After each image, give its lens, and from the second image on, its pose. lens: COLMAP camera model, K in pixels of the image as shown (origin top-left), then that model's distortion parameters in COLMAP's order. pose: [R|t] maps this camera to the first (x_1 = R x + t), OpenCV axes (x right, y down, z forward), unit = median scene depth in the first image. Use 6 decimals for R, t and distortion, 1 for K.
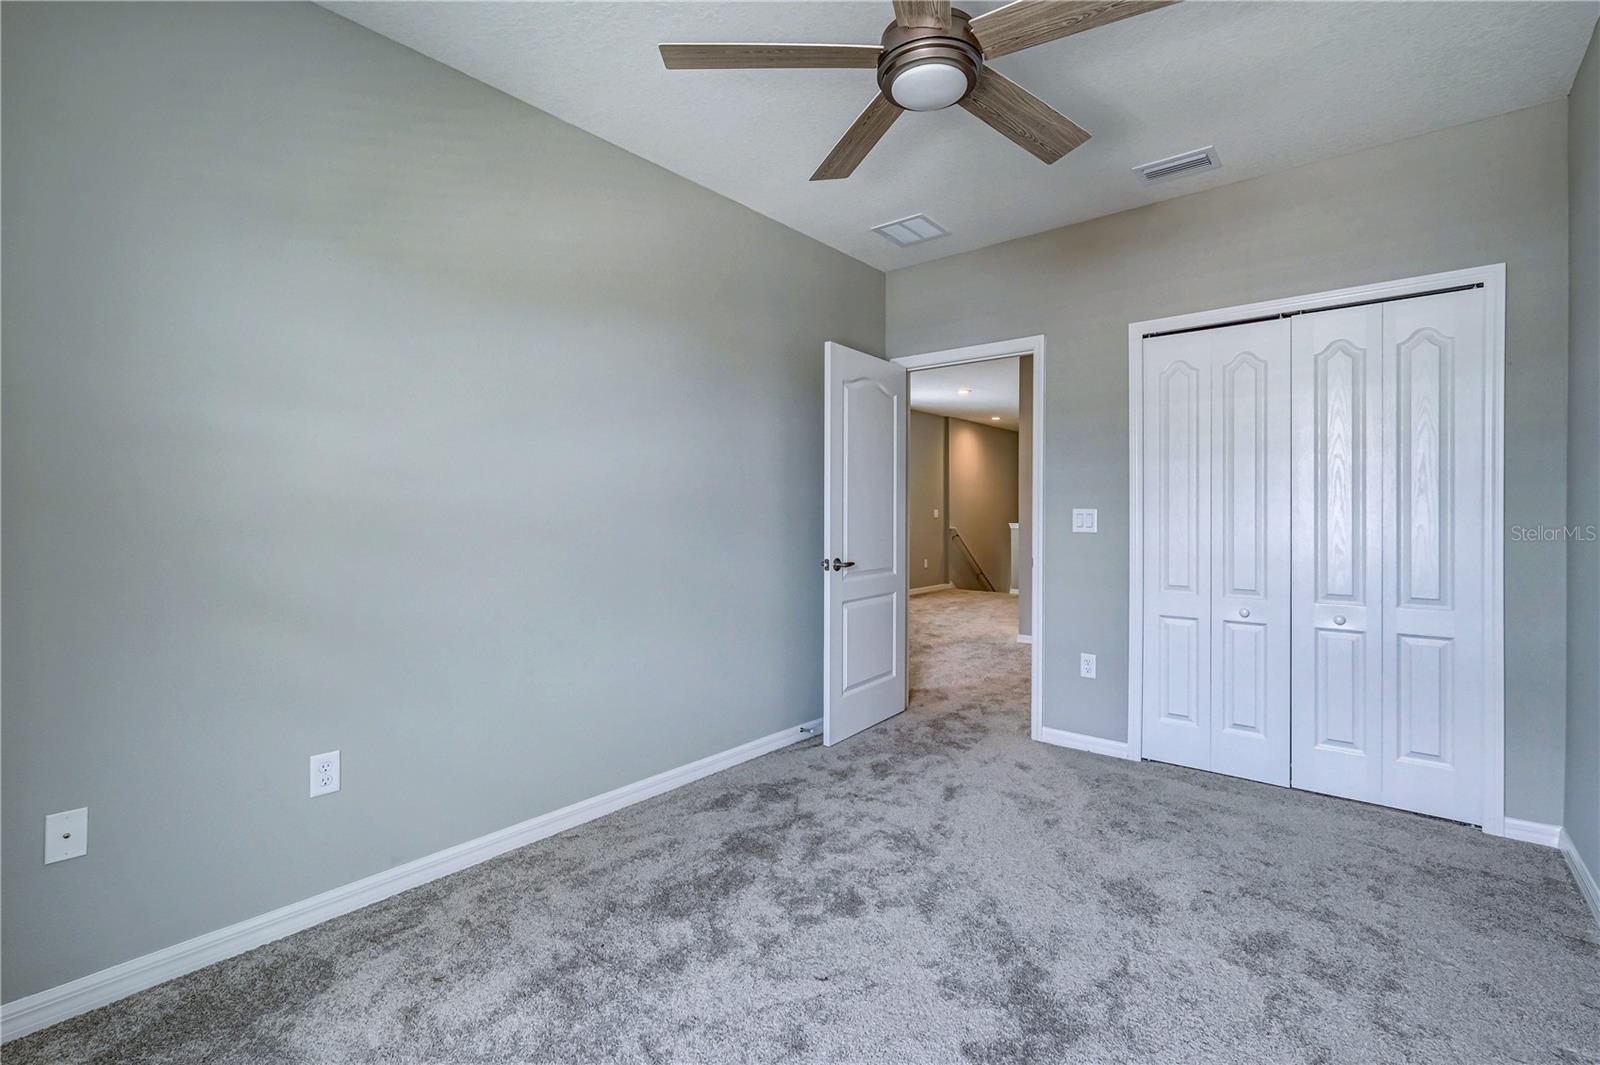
lens RADIAL K [[715.3, 0, 808.6], [0, 715.3, 528.4], [0, 0, 1]] dist [-0.000261, 0.000352]
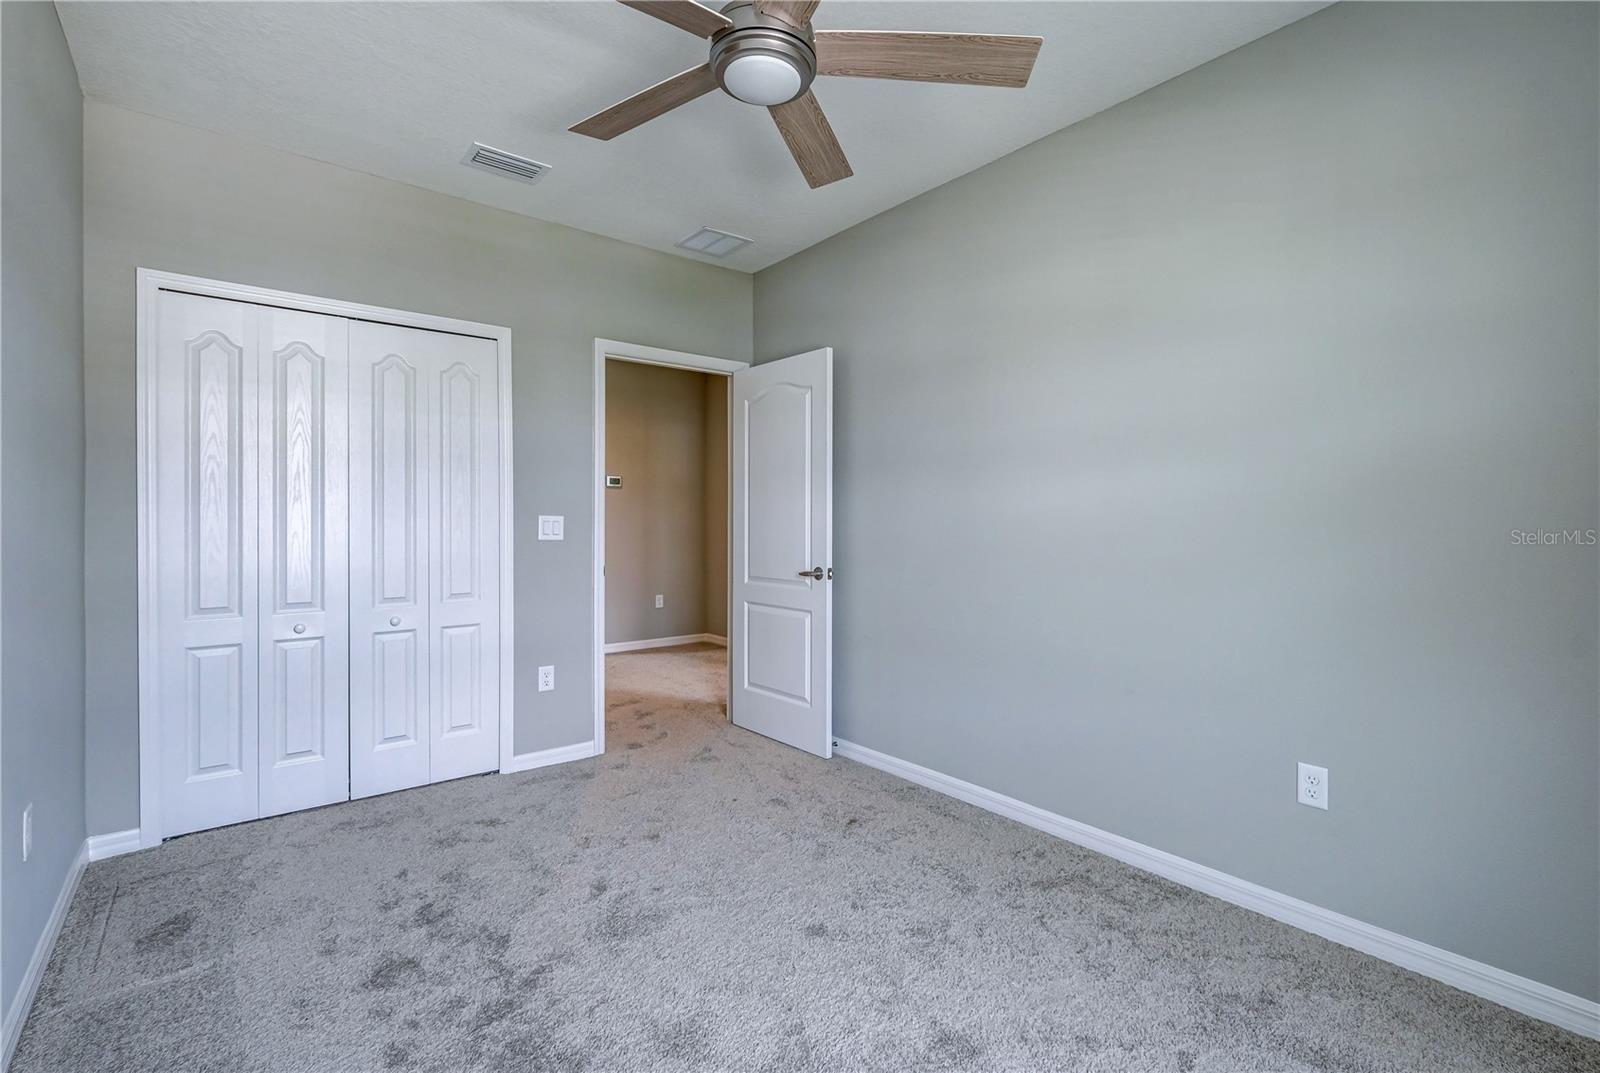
lens RADIAL K [[758.8, 0, 804.5], [0, 758.8, 531.5], [0, 0, 1]] dist [0.002869, 0.000393]
pose [[0.167046, -0.006379, 0.985929, -0.177024], [0.011585, 0.999923, 0.004506, -0.001999], [-0.985881, 0.010669, 0.167107, 0.150882]]
